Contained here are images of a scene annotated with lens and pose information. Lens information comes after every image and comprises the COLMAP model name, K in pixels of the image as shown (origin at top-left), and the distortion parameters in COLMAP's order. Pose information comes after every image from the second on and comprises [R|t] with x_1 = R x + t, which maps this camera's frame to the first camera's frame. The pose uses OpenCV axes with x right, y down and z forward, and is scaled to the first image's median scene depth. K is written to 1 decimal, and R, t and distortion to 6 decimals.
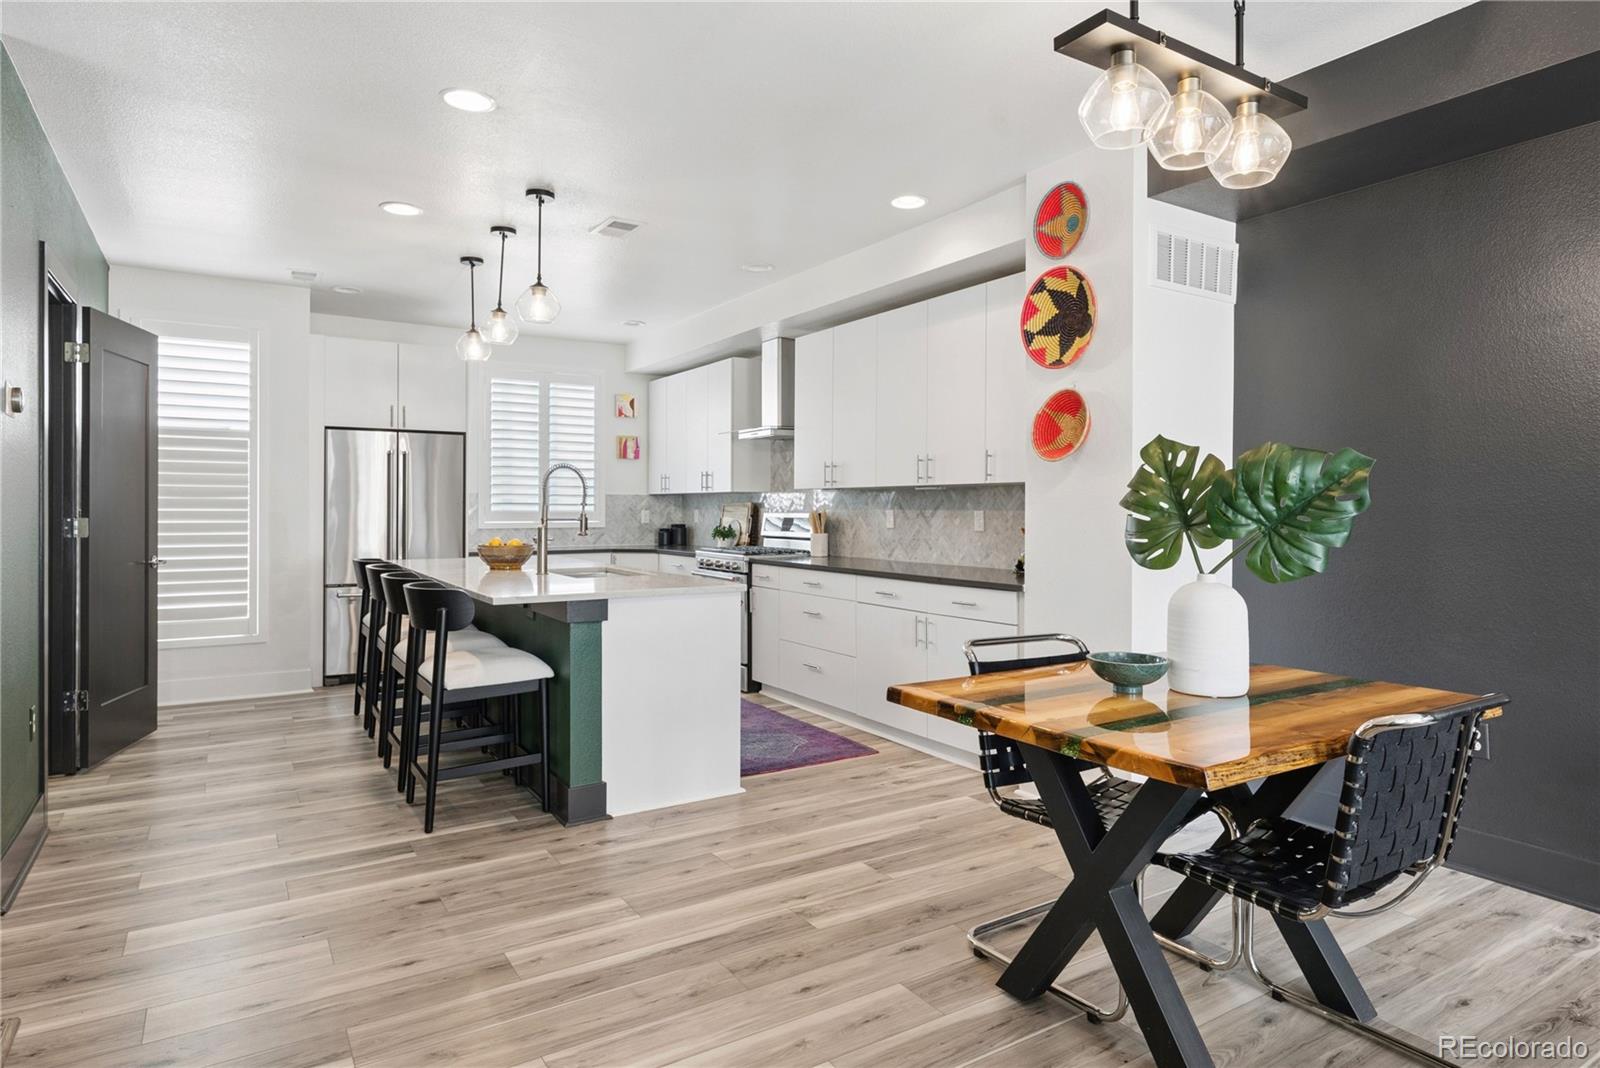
lens RADIAL K [[918.0, 0, 818.2], [0, 918.0, 513.6], [0, 0, 1]] dist [0.000585, -0.002940]
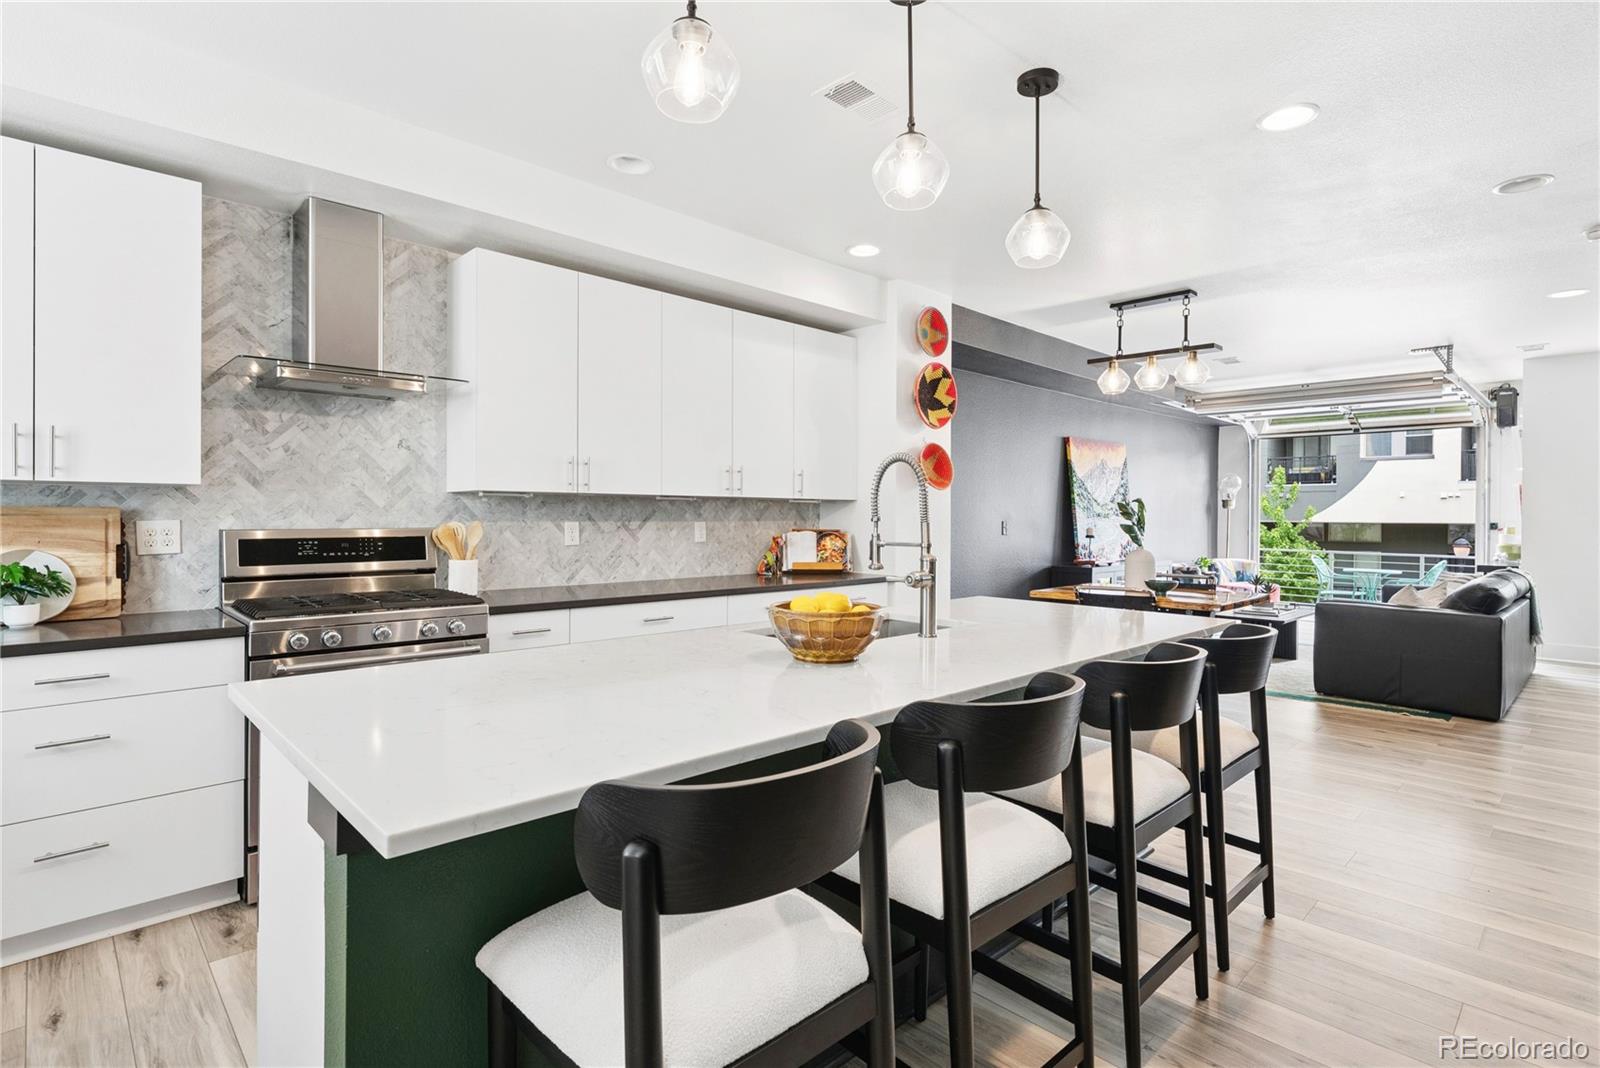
lens RADIAL K [[778.8, 0, 798.0], [0, 778.8, 519.6], [0, 0, 1]] dist [0.002481, -0.001797]
pose [[-0.188752, -0.011139, 0.981962, -0.621891], [-0.001182, 0.999938, 0.011115, -0.013882], [-0.982024, 0.000937, -0.188753, 0.939202]]
